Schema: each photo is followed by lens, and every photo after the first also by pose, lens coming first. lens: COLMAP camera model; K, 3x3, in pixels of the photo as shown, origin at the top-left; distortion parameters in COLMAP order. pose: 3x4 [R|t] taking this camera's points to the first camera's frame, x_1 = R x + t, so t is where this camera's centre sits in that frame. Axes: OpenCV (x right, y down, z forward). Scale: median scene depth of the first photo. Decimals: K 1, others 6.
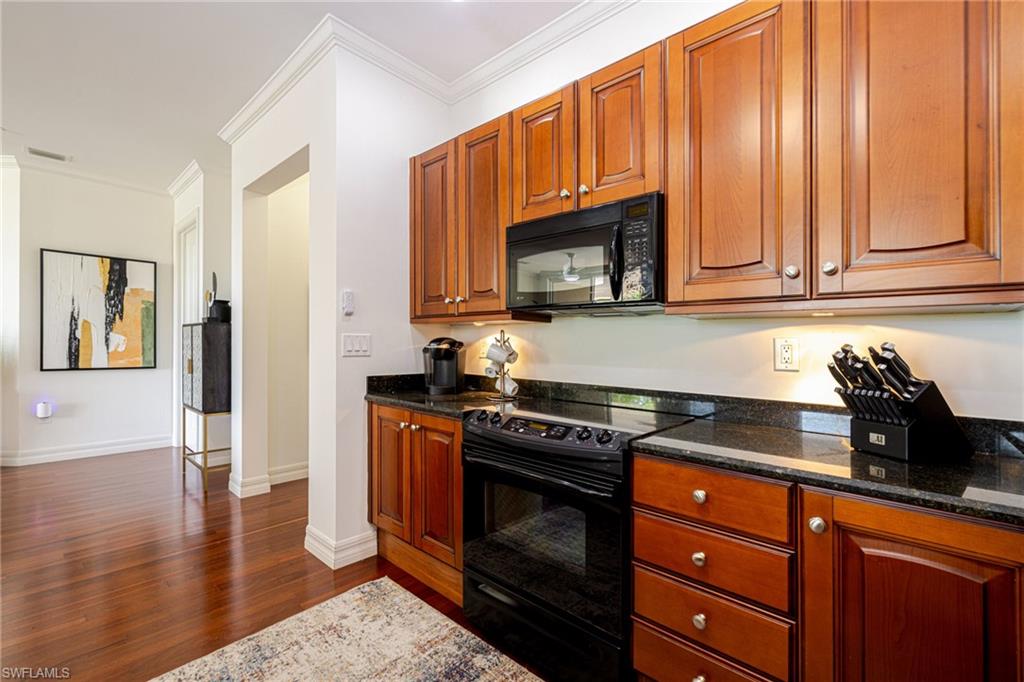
lens RADIAL K [[438.0, 0, 506.9], [0, 438.0, 348.5], [0, 0, 1]] dist [-0.003746, -0.000316]
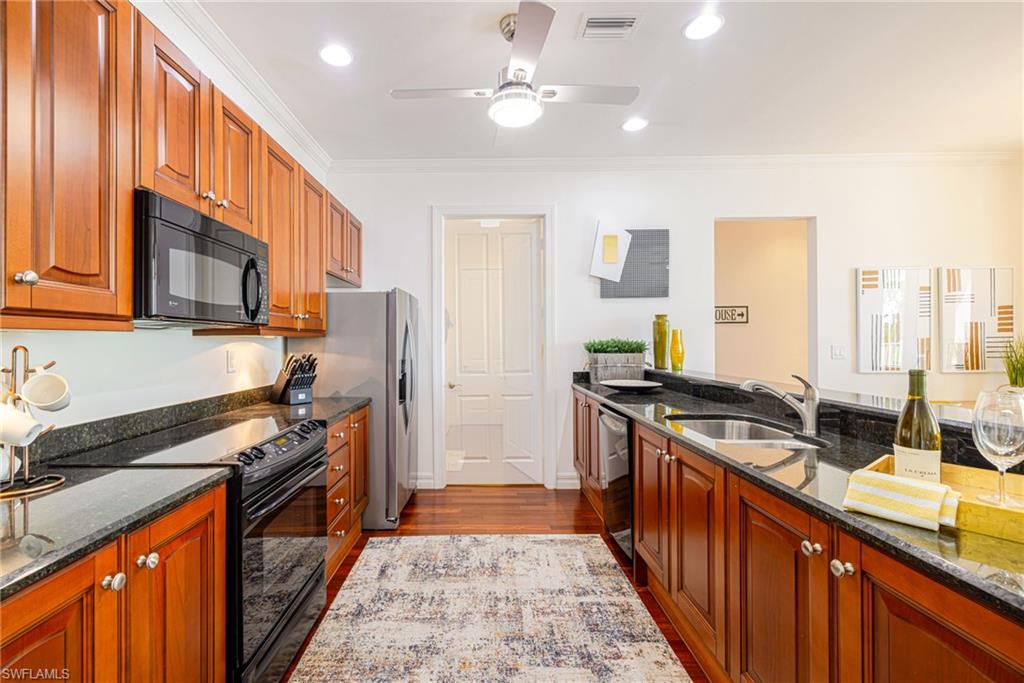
lens RADIAL K [[445.0, 0, 484.1], [0, 445.0, 339.4], [0, 0, 1]] dist [0.000574, 0.000055]
pose [[-0.676726, -0.010154, 0.736165, -0.663920], [0.002654, 0.999865, 0.016231, -0.053125], [-0.736230, 0.012937, -0.676608, 0.866495]]
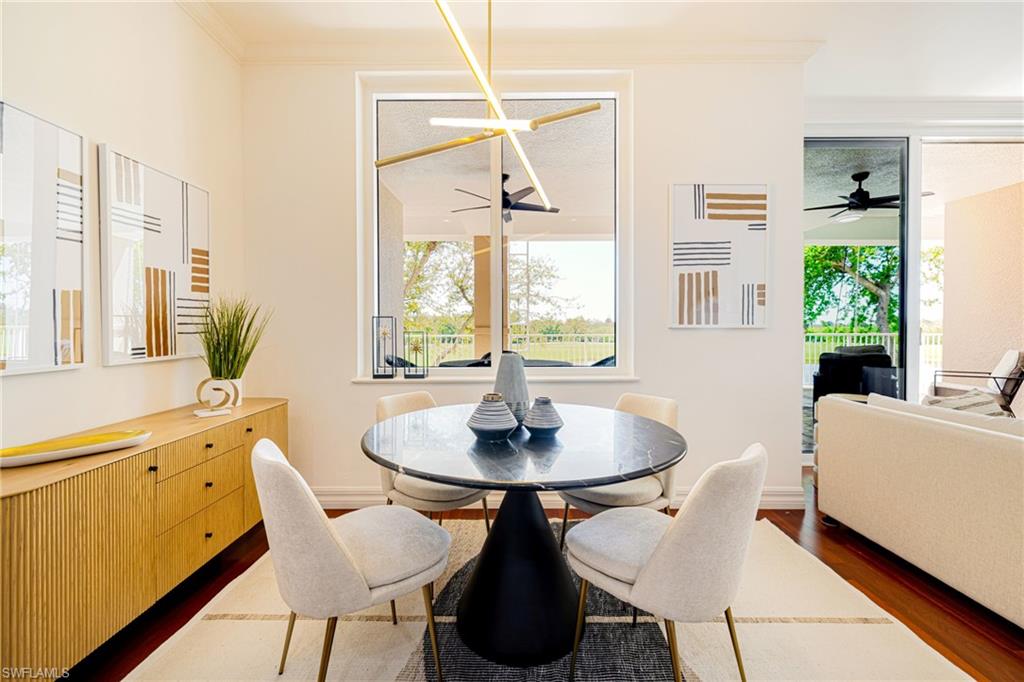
lens RADIAL K [[435.5, 0, 507.8], [0, 435.5, 332.3], [0, 0, 1]] dist [0.002064, 0.000090]
pose [[-0.736002, -0.006808, -0.676945, -0.603691], [-0.017357, 0.999810, 0.008817, 0.015829], [0.676757, 0.018239, -0.735980, -0.326932]]
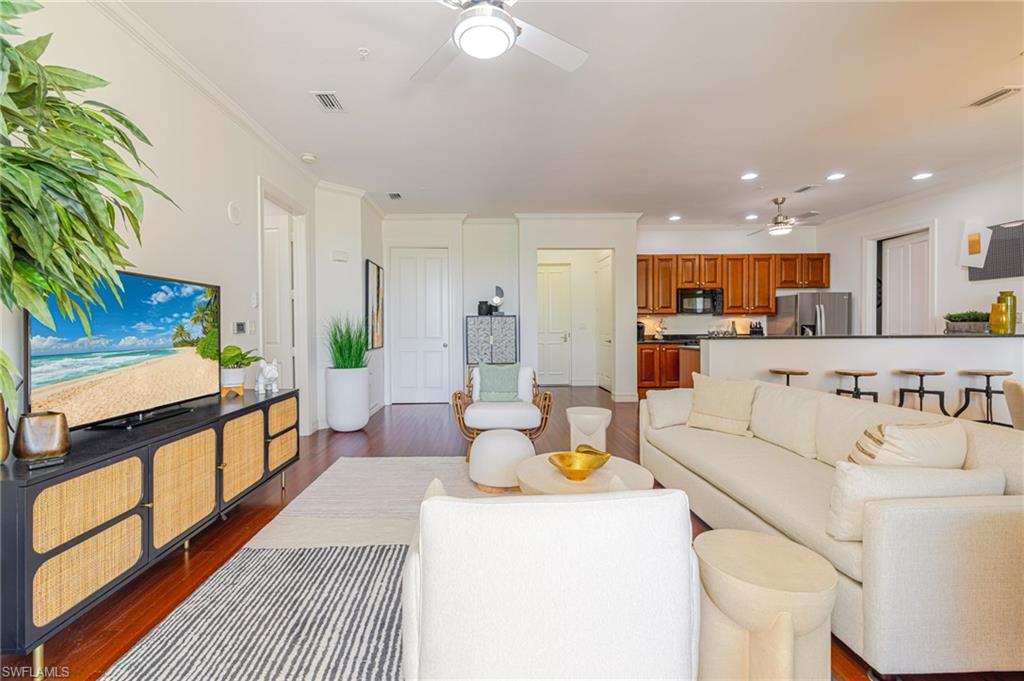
lens RADIAL K [[443.8, 0, 488.5], [0, 443.8, 330.3], [0, 0, 1]] dist [0.000575, 0.000109]
pose [[0.722796, -0.027161, 0.690528, -2.801888], [0.027041, 0.999574, 0.011011, -0.026581], [-0.690533, 0.010714, 0.723222, -0.396443]]
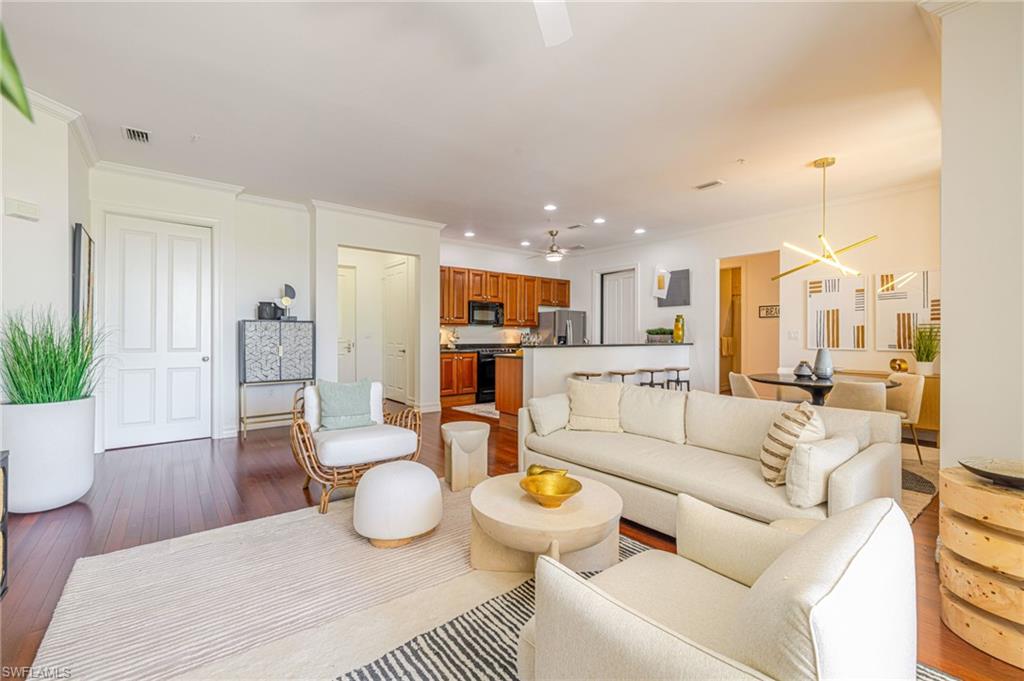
lens RADIAL K [[432.9, 0, 511.3], [0, 432.9, 336.7], [0, 0, 1]] dist [0.000406, 0.000130]
pose [[0.148827, -0.016883, 0.988719, -2.838018], [0.011290, 0.999818, 0.015374, -0.027012], [-0.988799, 0.008874, 0.148990, 0.093384]]
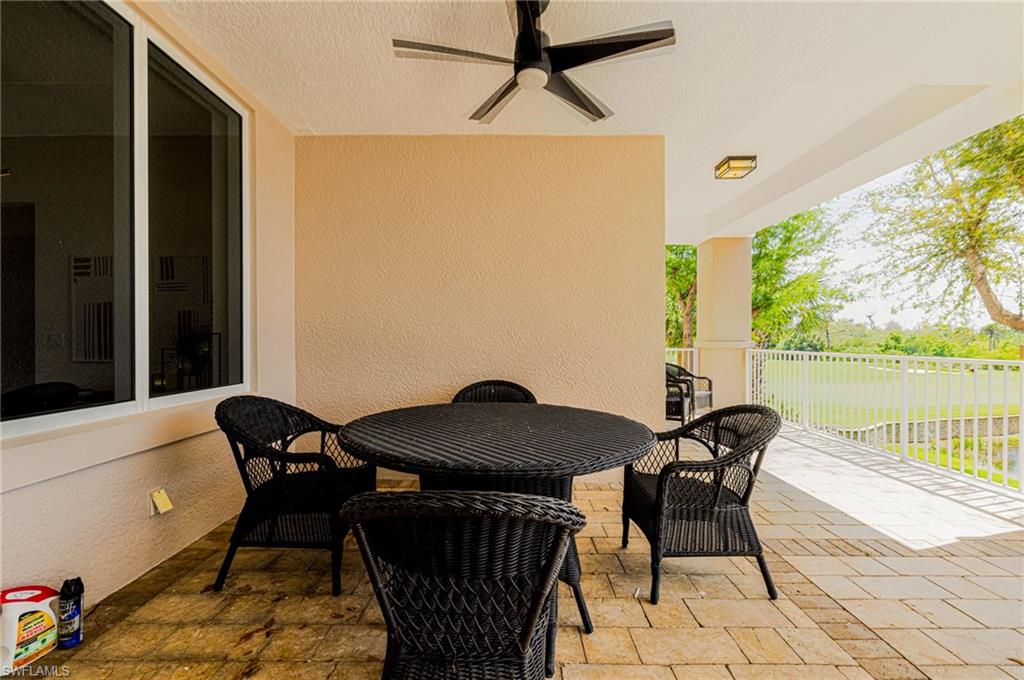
lens RADIAL K [[427.2, 0, 519.2], [0, 427.2, 343.0], [0, 0, 1]] dist [0.000703, 0.000406]
pose [[-0.687885, -0.016906, 0.725623, -2.469656], [-0.000082, 0.999730, 0.023215, -0.008037], [-0.725820, 0.015909, -0.687701, -1.177340]]
